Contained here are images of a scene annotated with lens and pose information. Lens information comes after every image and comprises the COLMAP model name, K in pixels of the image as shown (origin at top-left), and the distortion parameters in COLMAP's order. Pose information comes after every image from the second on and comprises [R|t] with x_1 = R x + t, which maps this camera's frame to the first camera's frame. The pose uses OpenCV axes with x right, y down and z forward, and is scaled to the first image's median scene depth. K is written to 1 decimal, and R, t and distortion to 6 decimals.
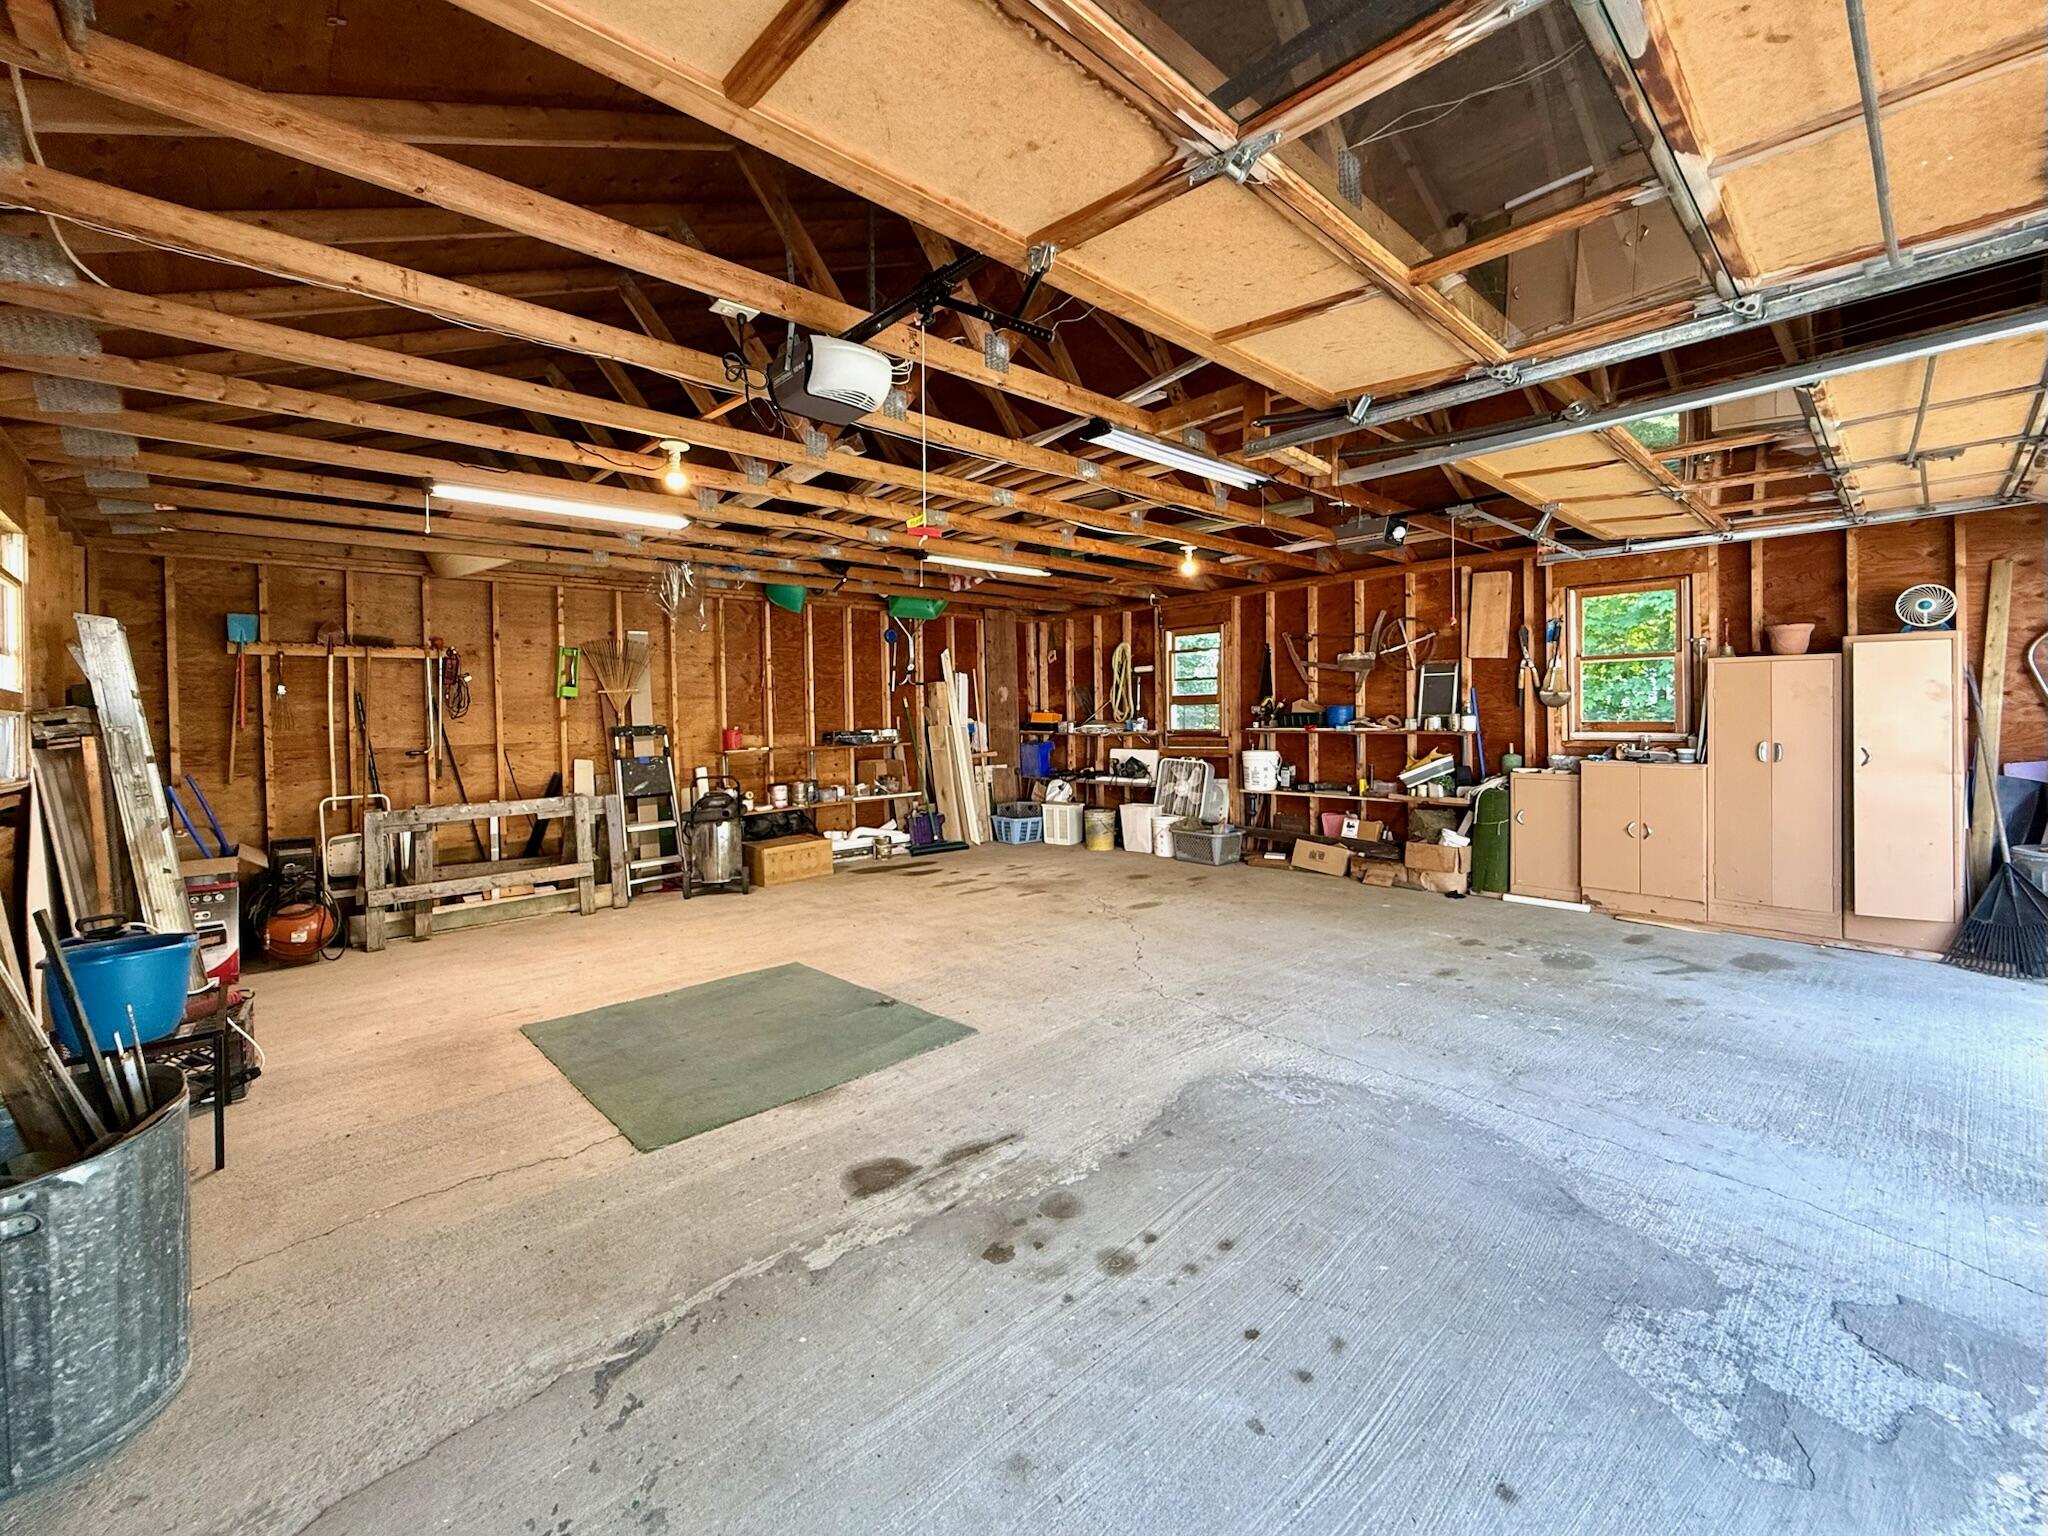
lens RADIAL K [[830.3, 0, 1016.3], [0, 830.3, 763.4], [0, 0, 1]] dist [-0.002192, -0.000033]
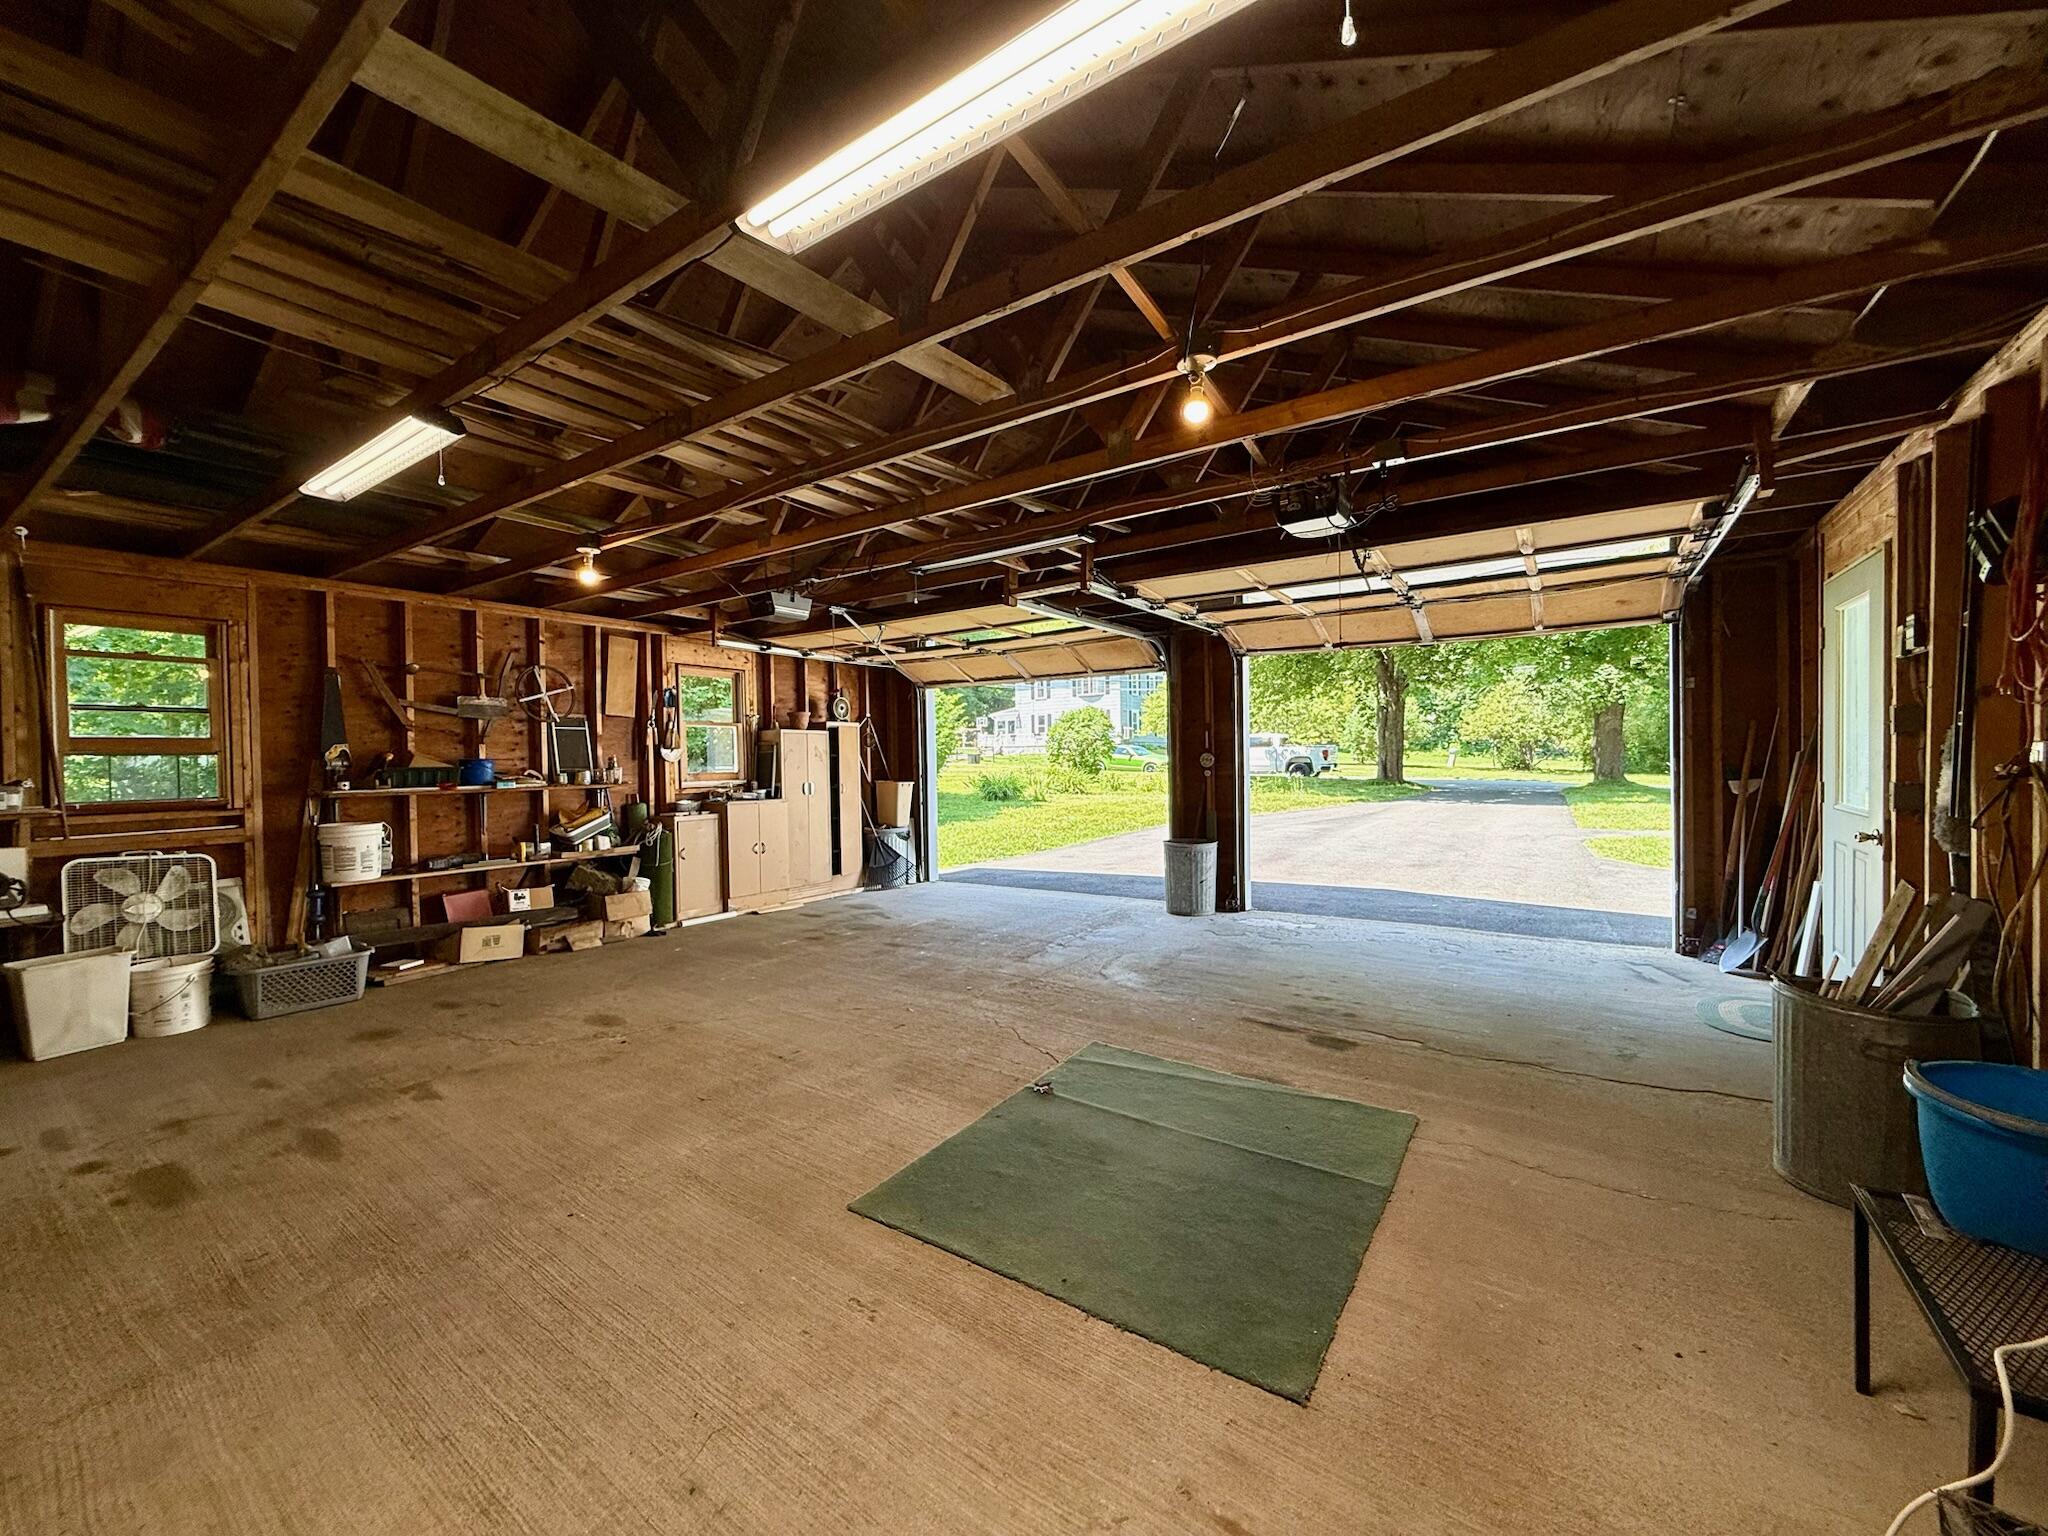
lens RADIAL K [[830.3, 0, 1021.7], [0, 830.3, 773.4], [0, 0, 1]] dist [-0.002192, -0.000033]
pose [[-0.230723, 0.002178, 0.973017, -0.997293], [0.078184, 0.996806, 0.016307, -0.047440], [-0.969873, 0.079837, -0.230156, 1.215956]]
